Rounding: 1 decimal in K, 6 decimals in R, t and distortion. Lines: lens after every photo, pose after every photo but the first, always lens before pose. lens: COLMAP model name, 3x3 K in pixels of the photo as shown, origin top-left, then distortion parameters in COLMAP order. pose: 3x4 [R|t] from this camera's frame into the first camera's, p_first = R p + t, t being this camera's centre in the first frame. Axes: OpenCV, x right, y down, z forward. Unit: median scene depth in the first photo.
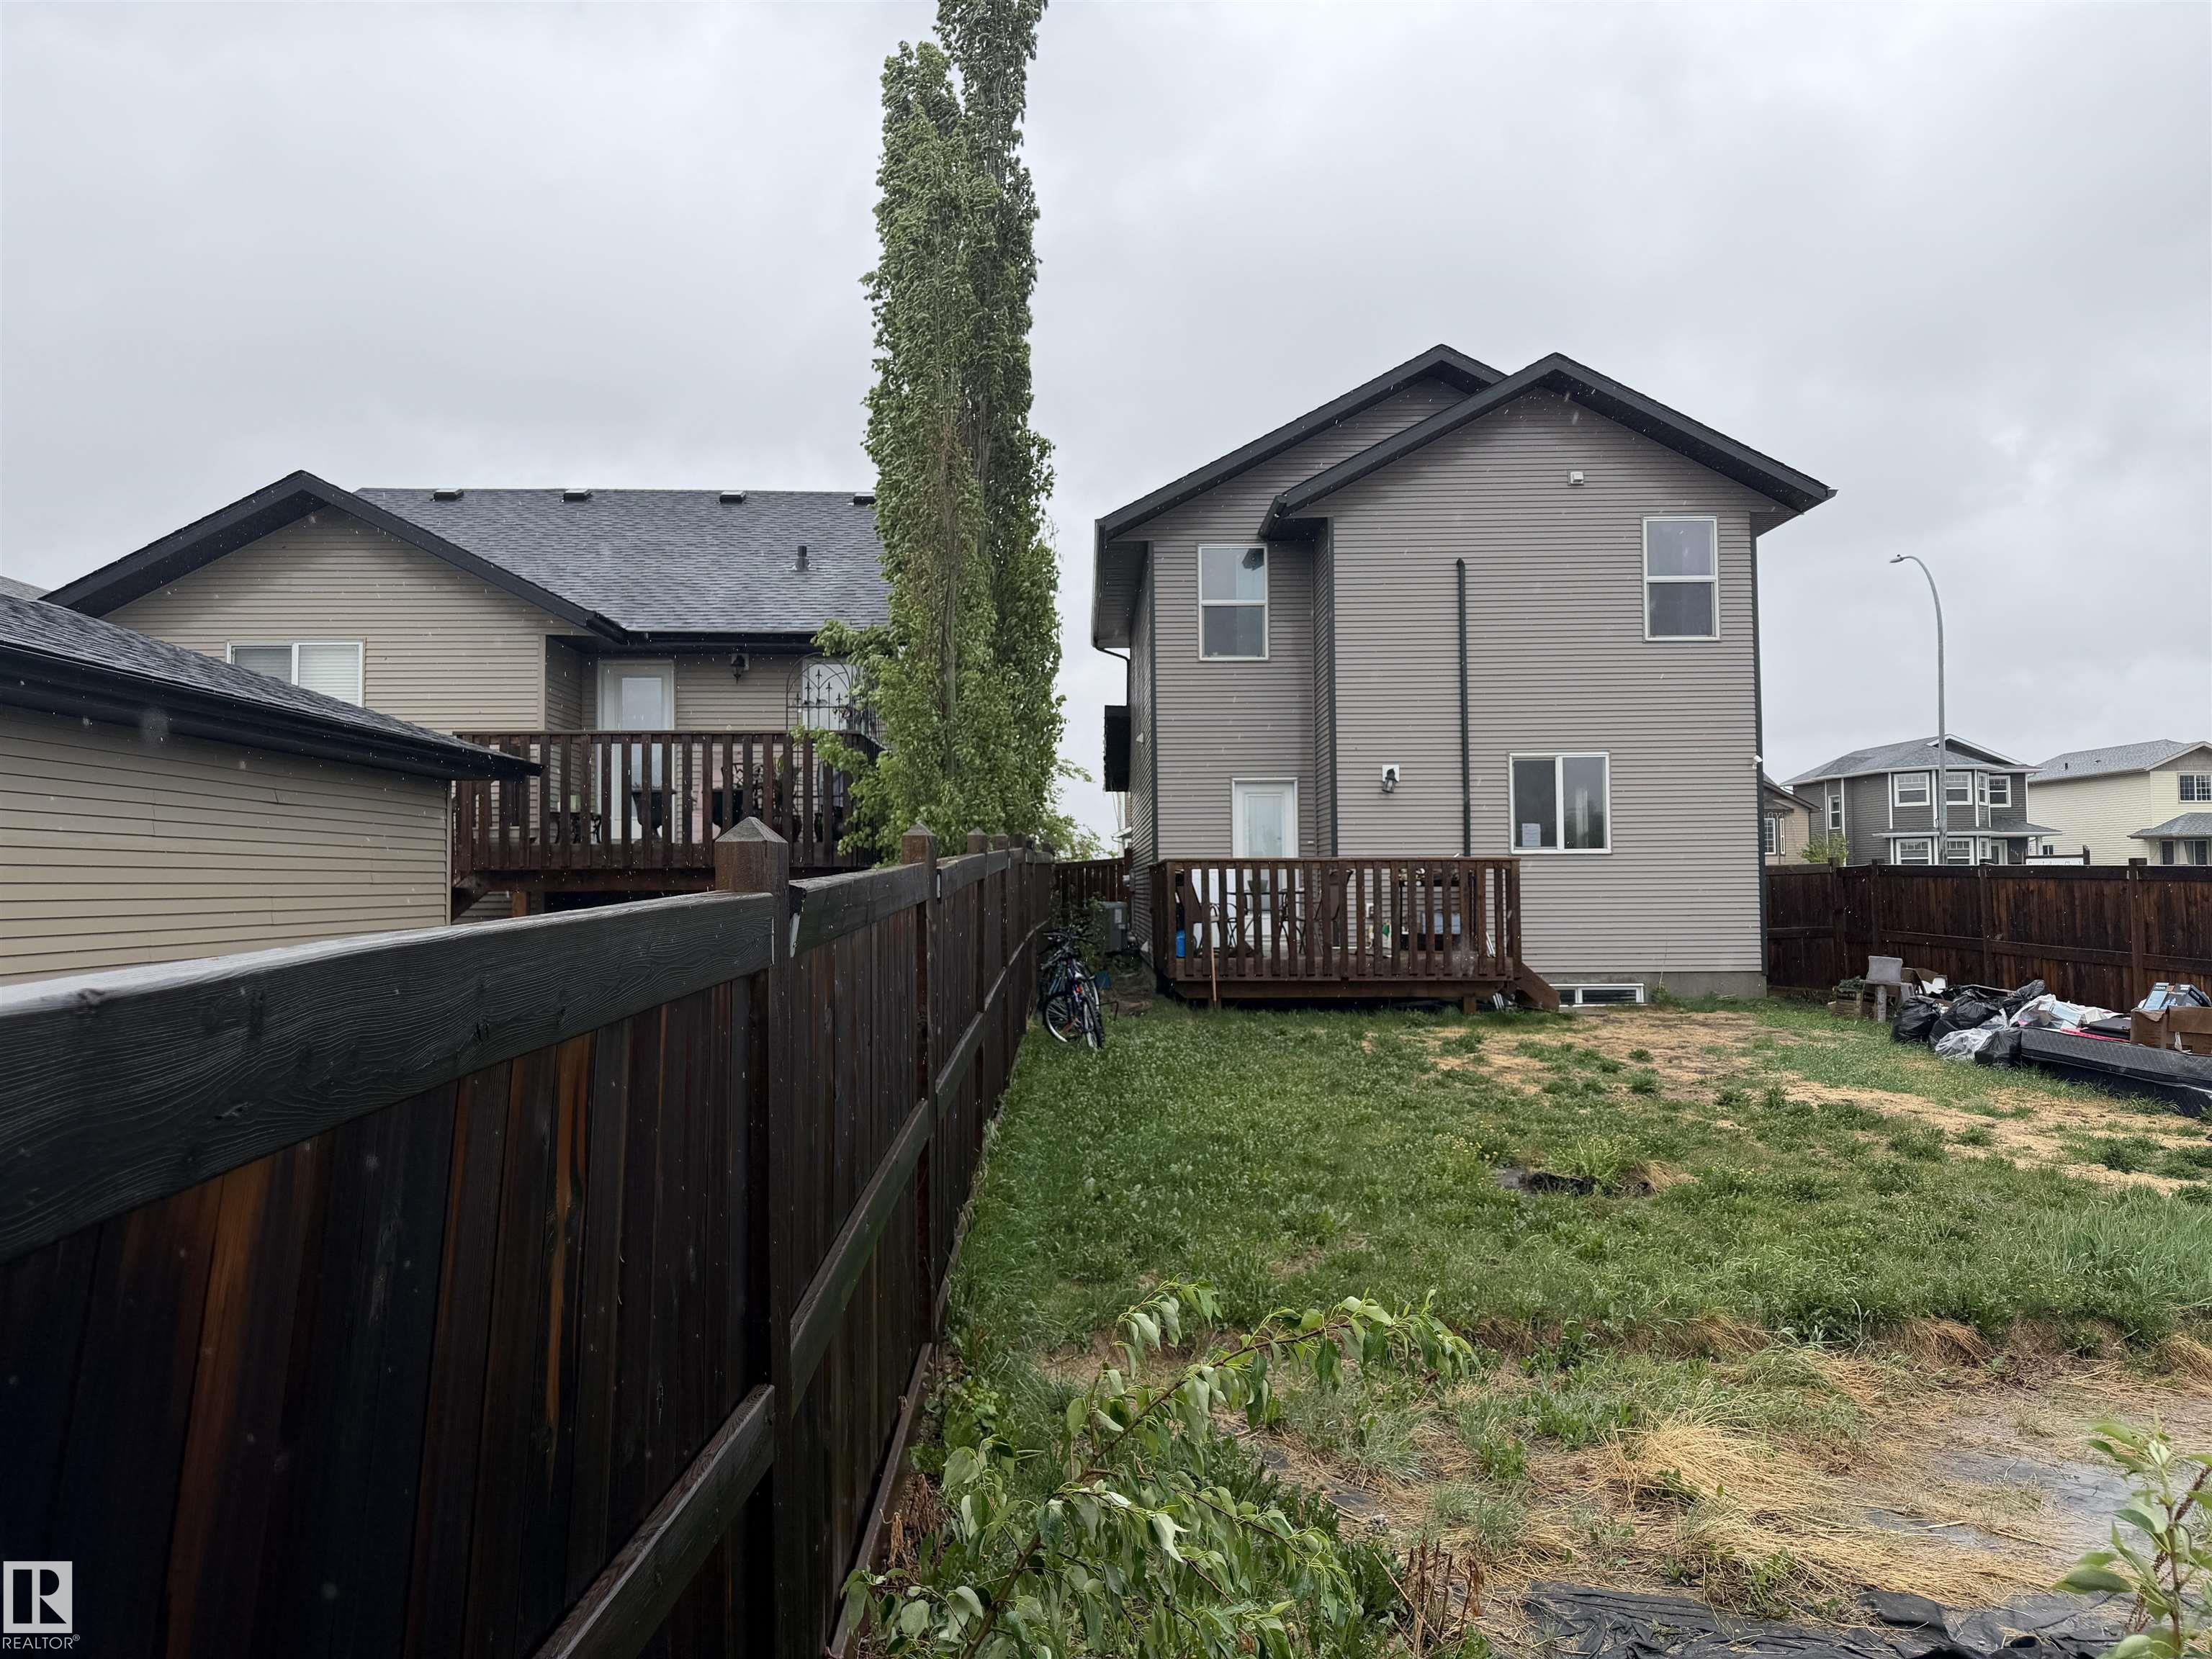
lens RADIAL K [[1553.1, 0, 1100.2], [0, 1553.1, 831.9], [0, 0, 1]] dist [0.052640, -0.028226]
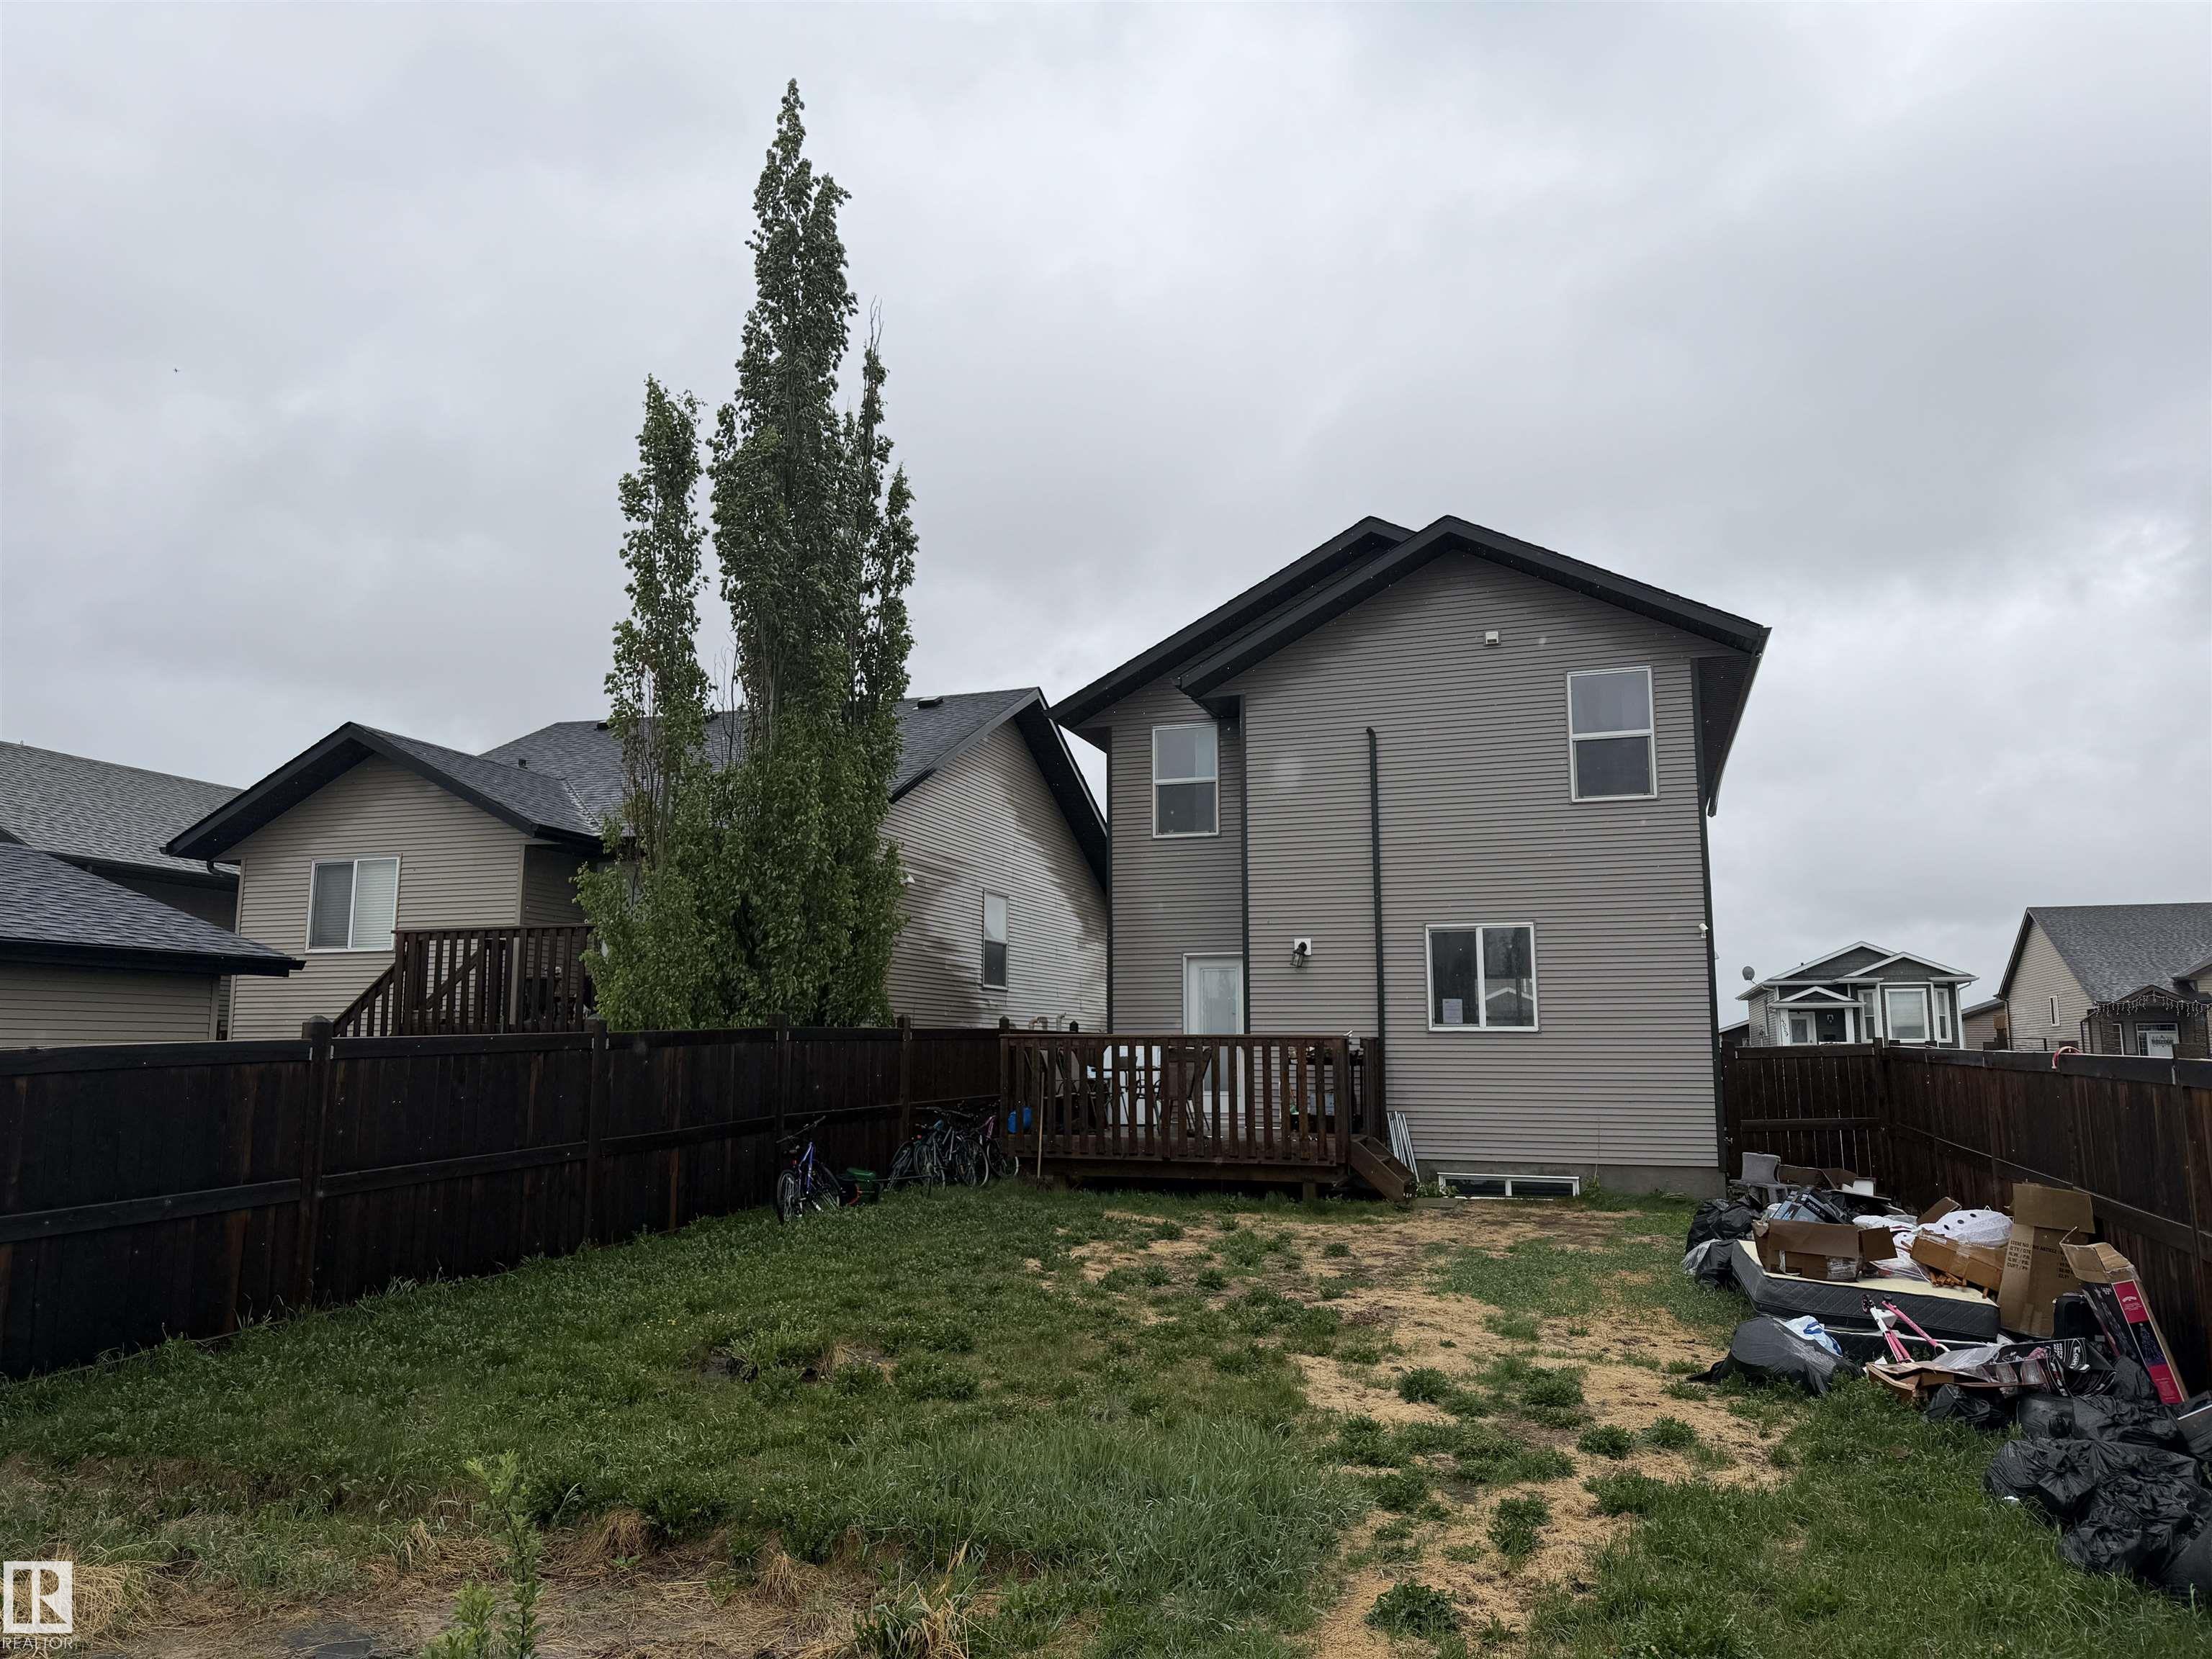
lens RADIAL K [[1553.1, 0, 1104.4], [0, 1553.1, 816.9], [0, 0, 1]] dist [0.052640, -0.028226]
pose [[0.941247, -0.043519, -0.334904, 0.400621], [0.004188, 0.993090, -0.117277, -0.005109], [0.337694, 0.108984, 0.934925, 0.033148]]
